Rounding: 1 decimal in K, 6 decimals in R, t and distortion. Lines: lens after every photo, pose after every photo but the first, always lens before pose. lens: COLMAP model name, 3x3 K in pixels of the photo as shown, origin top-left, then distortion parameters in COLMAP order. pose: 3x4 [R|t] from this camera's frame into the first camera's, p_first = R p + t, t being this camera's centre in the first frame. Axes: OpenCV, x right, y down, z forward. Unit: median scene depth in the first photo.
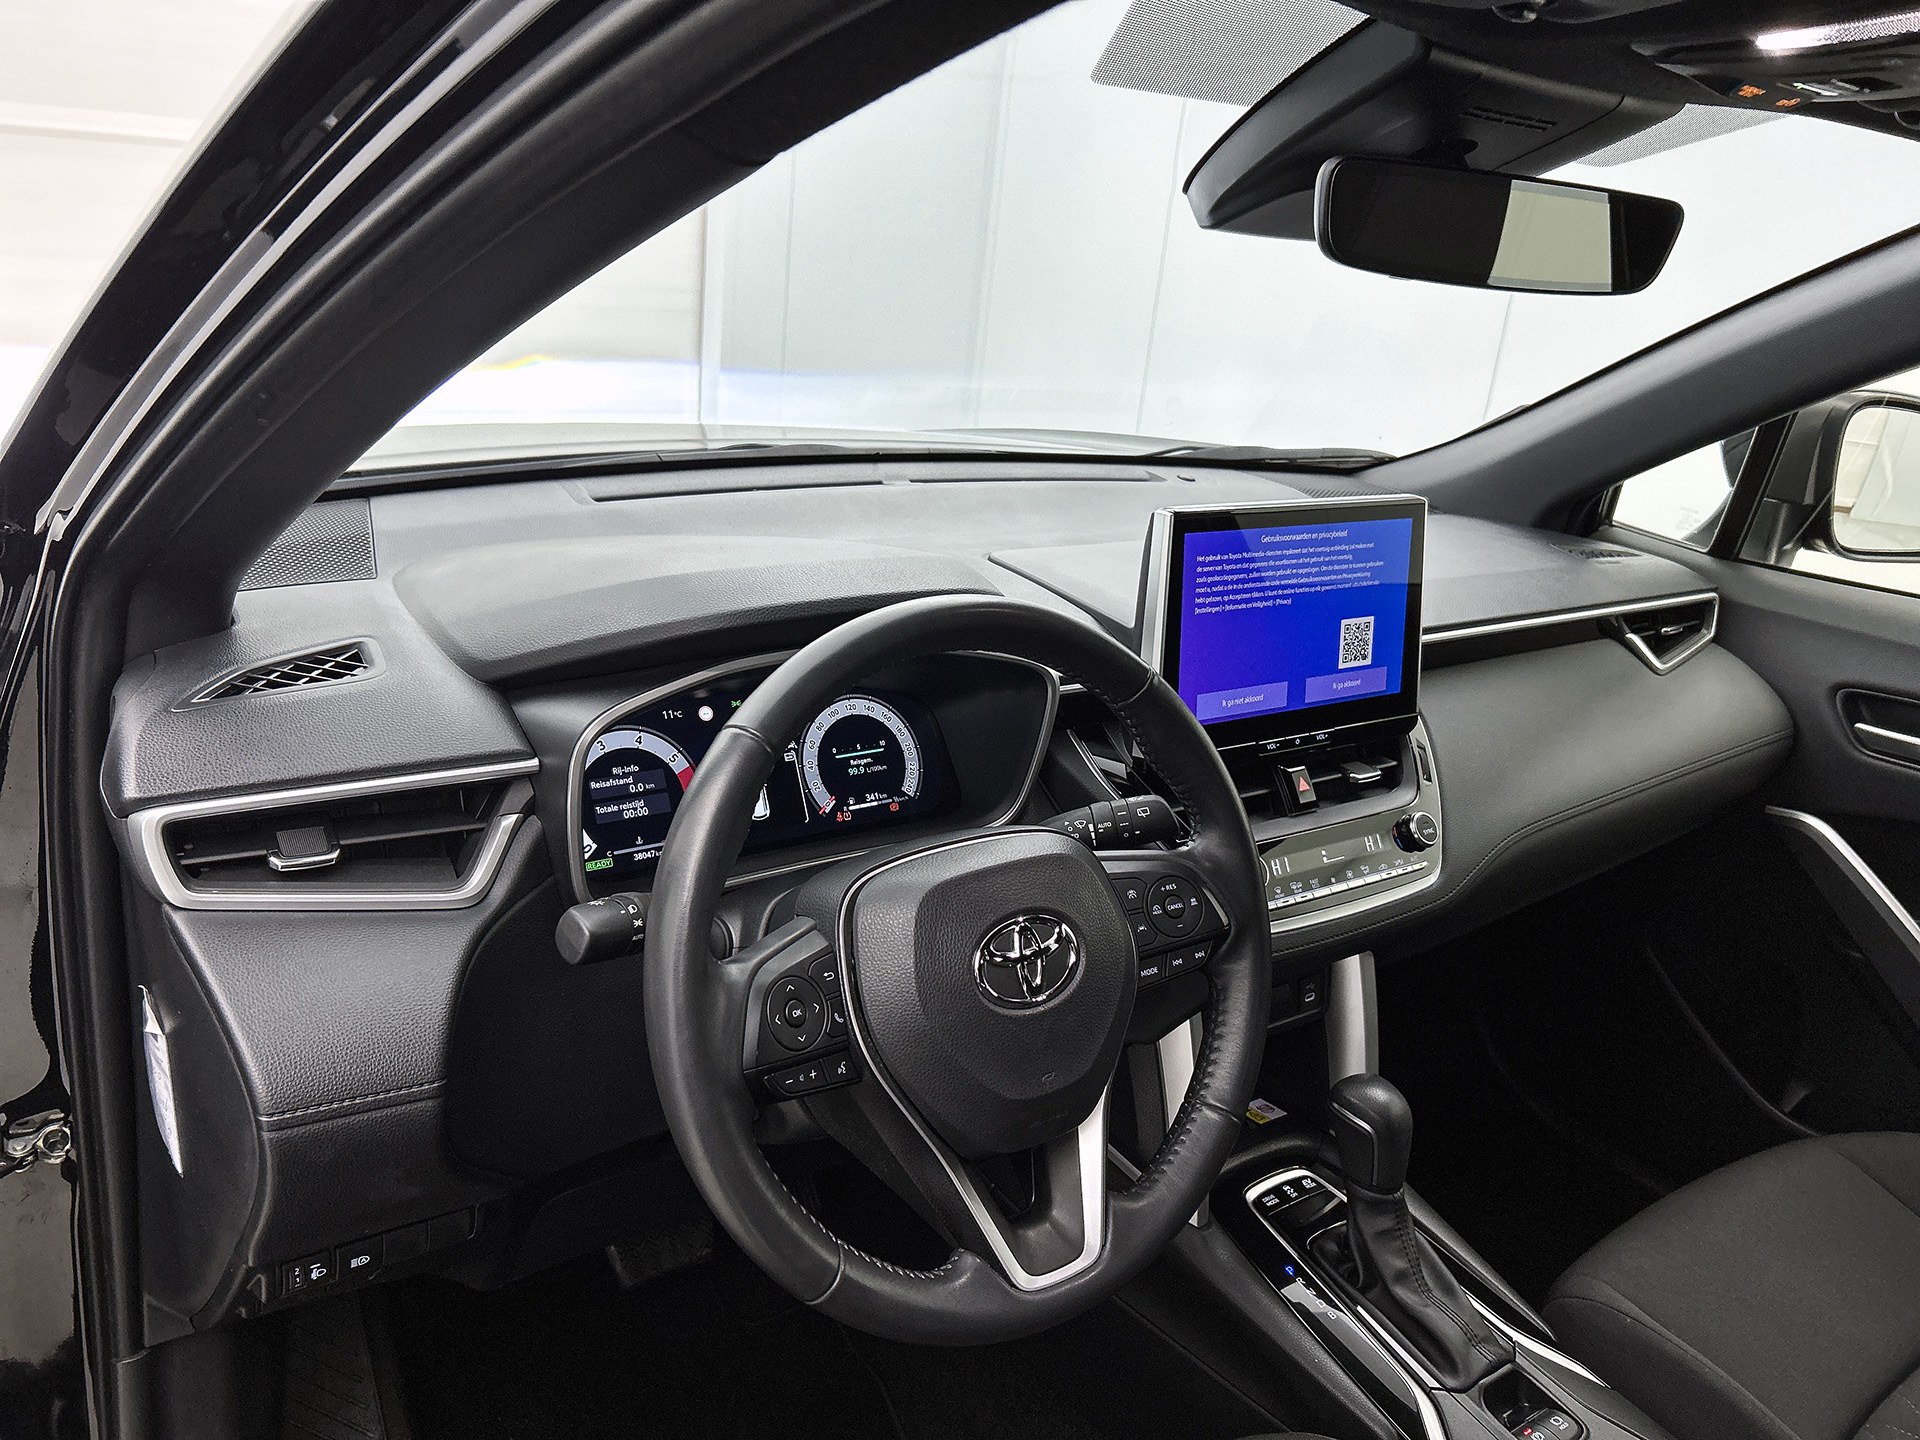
lens RADIAL K [[1475.0, 0, 947.6], [0, 1475.0, 721.7], [0, 0, 1]] dist [0.074145, -0.084019]
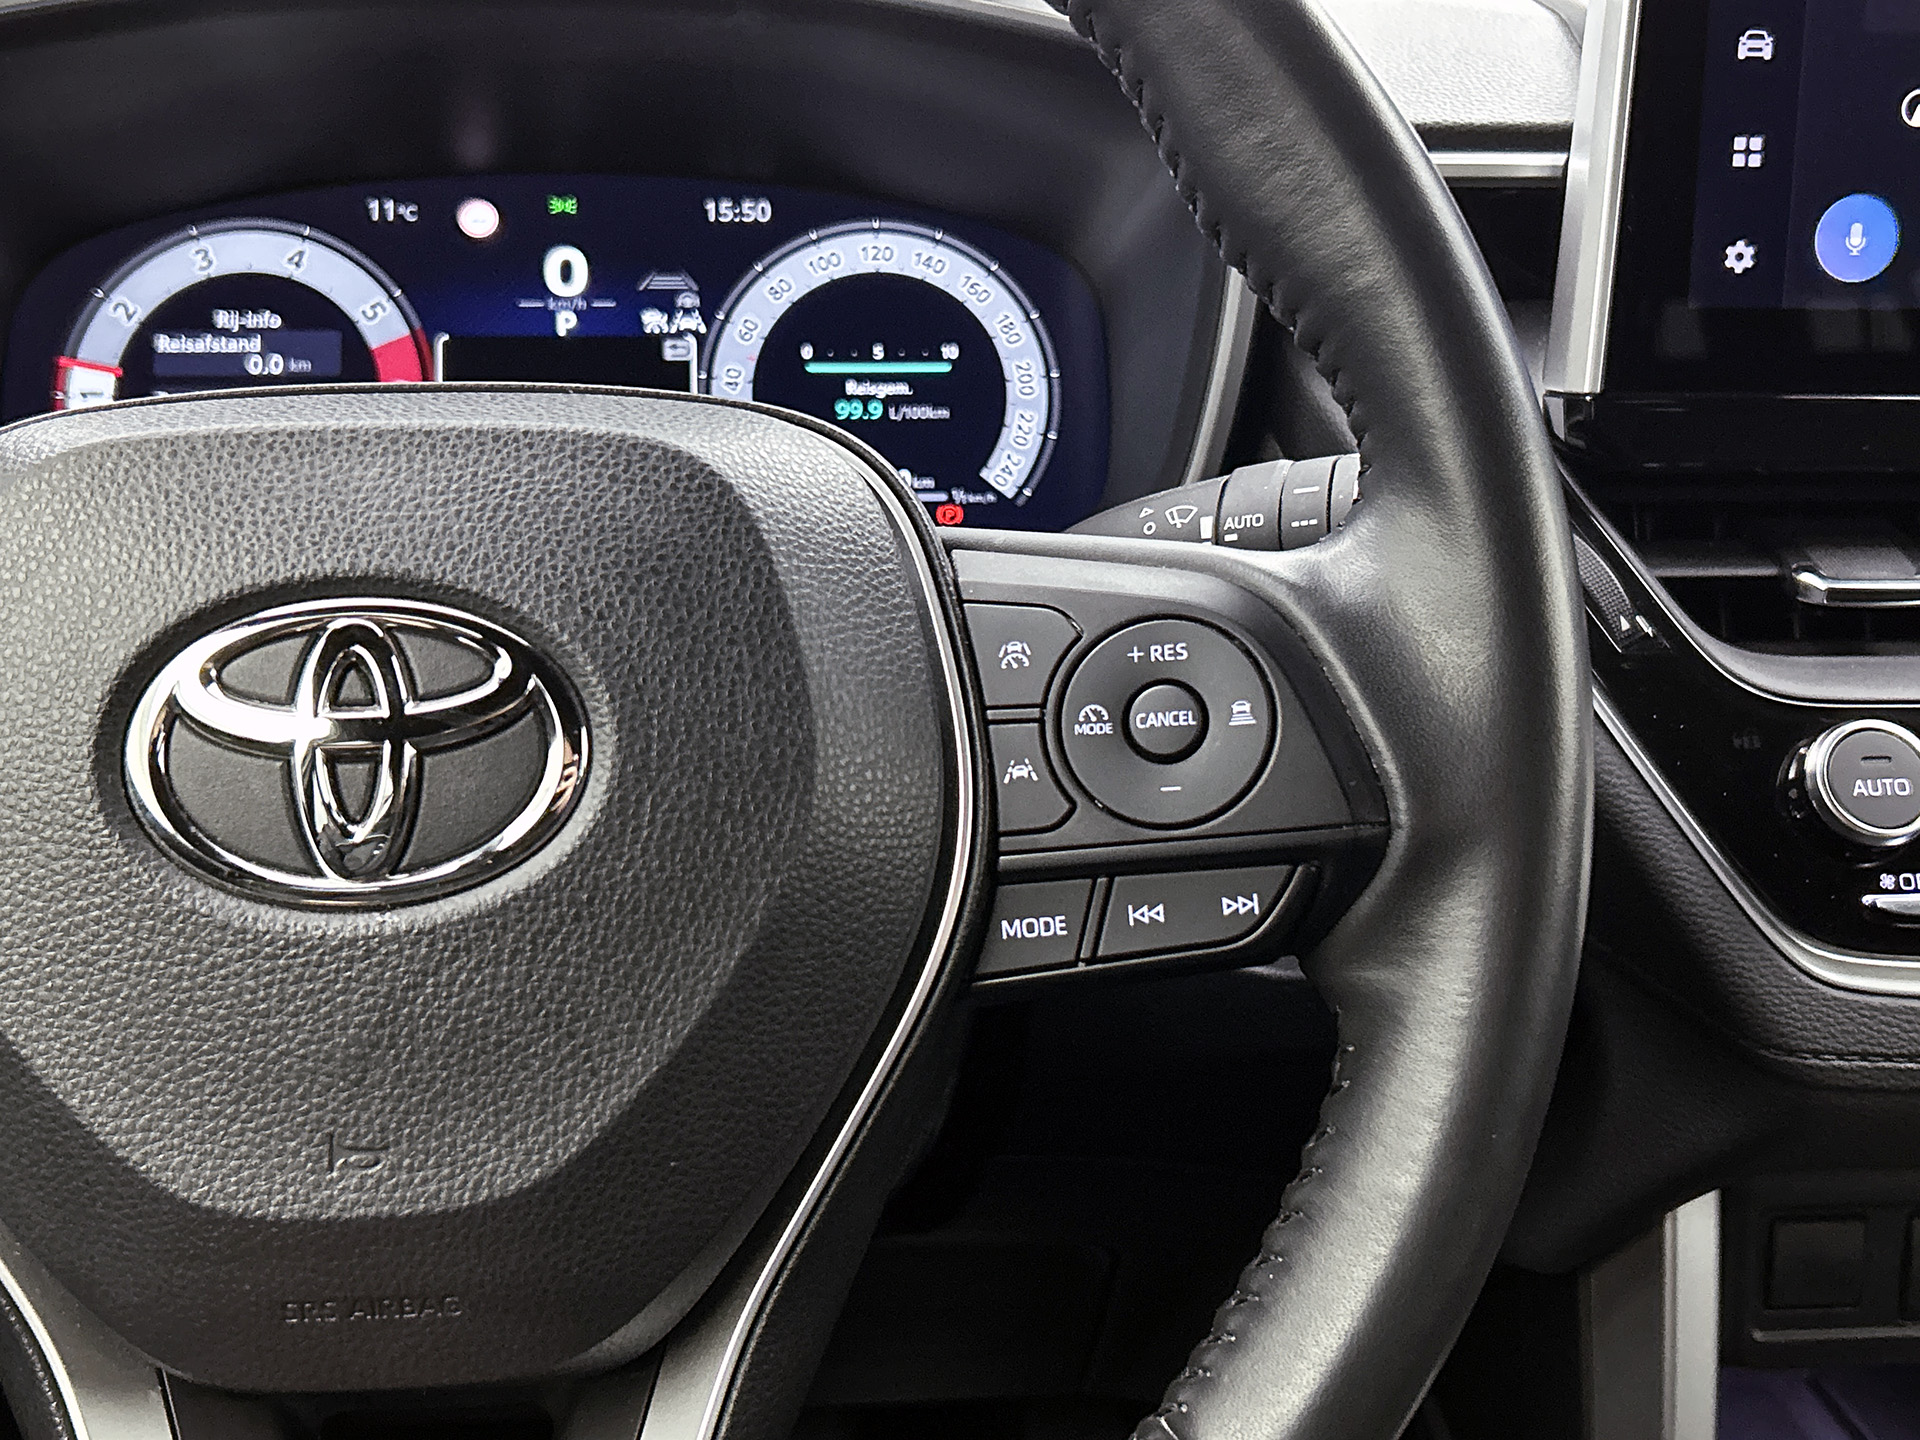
lens RADIAL K [[2203.2, 0, 999.5], [0, 2203.2, 725.5], [0, 0, 1]] dist [0.188366, -0.591430]
pose [[0.864610, 0.113985, -0.489343, 0.267649], [-0.113747, 0.993046, 0.030339, 0.093980], [0.489398, 0.029430, 0.871564, 0.496706]]
